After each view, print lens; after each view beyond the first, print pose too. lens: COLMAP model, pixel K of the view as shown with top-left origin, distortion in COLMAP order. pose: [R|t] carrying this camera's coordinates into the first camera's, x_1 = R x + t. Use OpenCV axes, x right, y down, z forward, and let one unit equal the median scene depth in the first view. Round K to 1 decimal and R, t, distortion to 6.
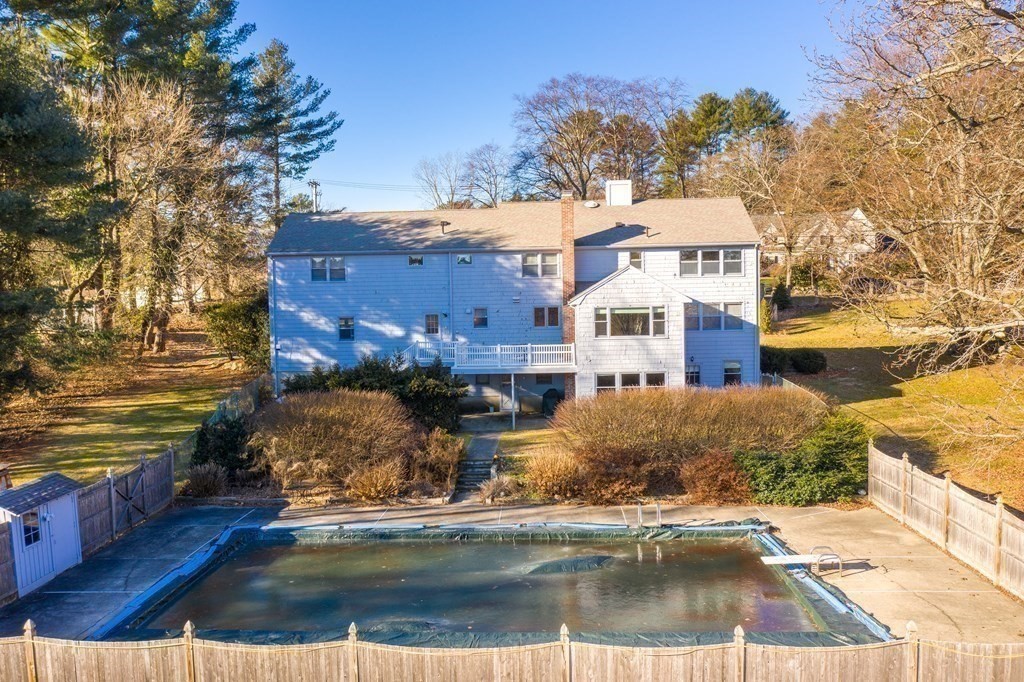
lens RADIAL K [[797.6, 0, 512.0], [0, 797.6, 341.0], [0, 0, 1]] dist [-0.038495, 0.000880]
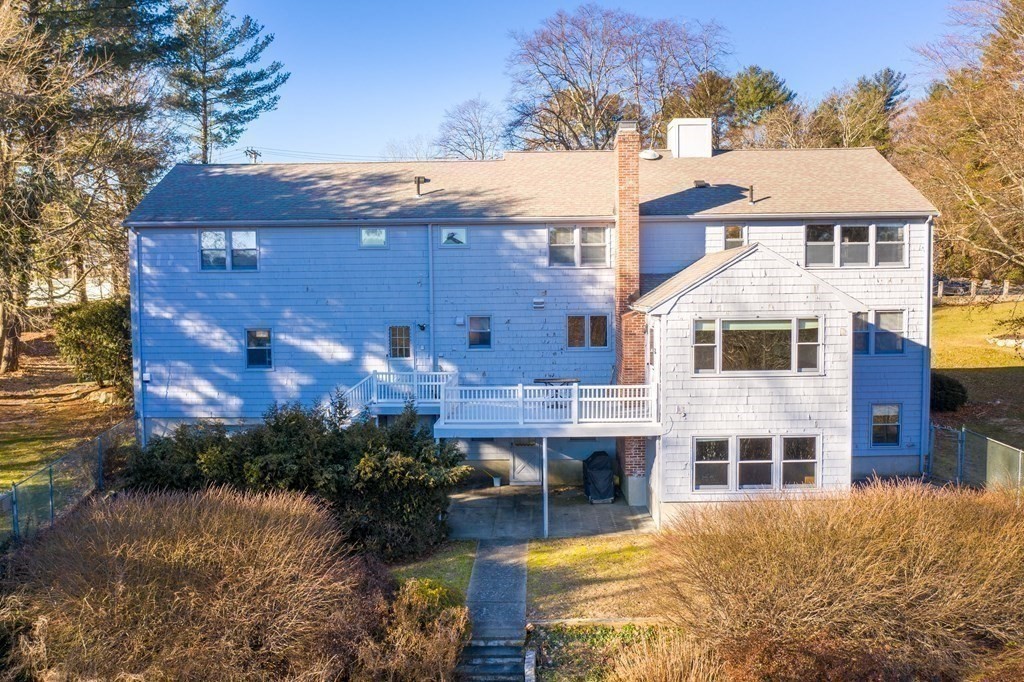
lens RADIAL K [[797.6, 0, 512.0], [0, 797.6, 341.0], [0, 0, 1]] dist [-0.038495, 0.000880]
pose [[0.999151, 0.005772, 0.040801, -0.039489], [-0.005902, 0.999978, 0.003065, -0.024169], [-0.040782, -0.003303, 0.999163, 0.390033]]
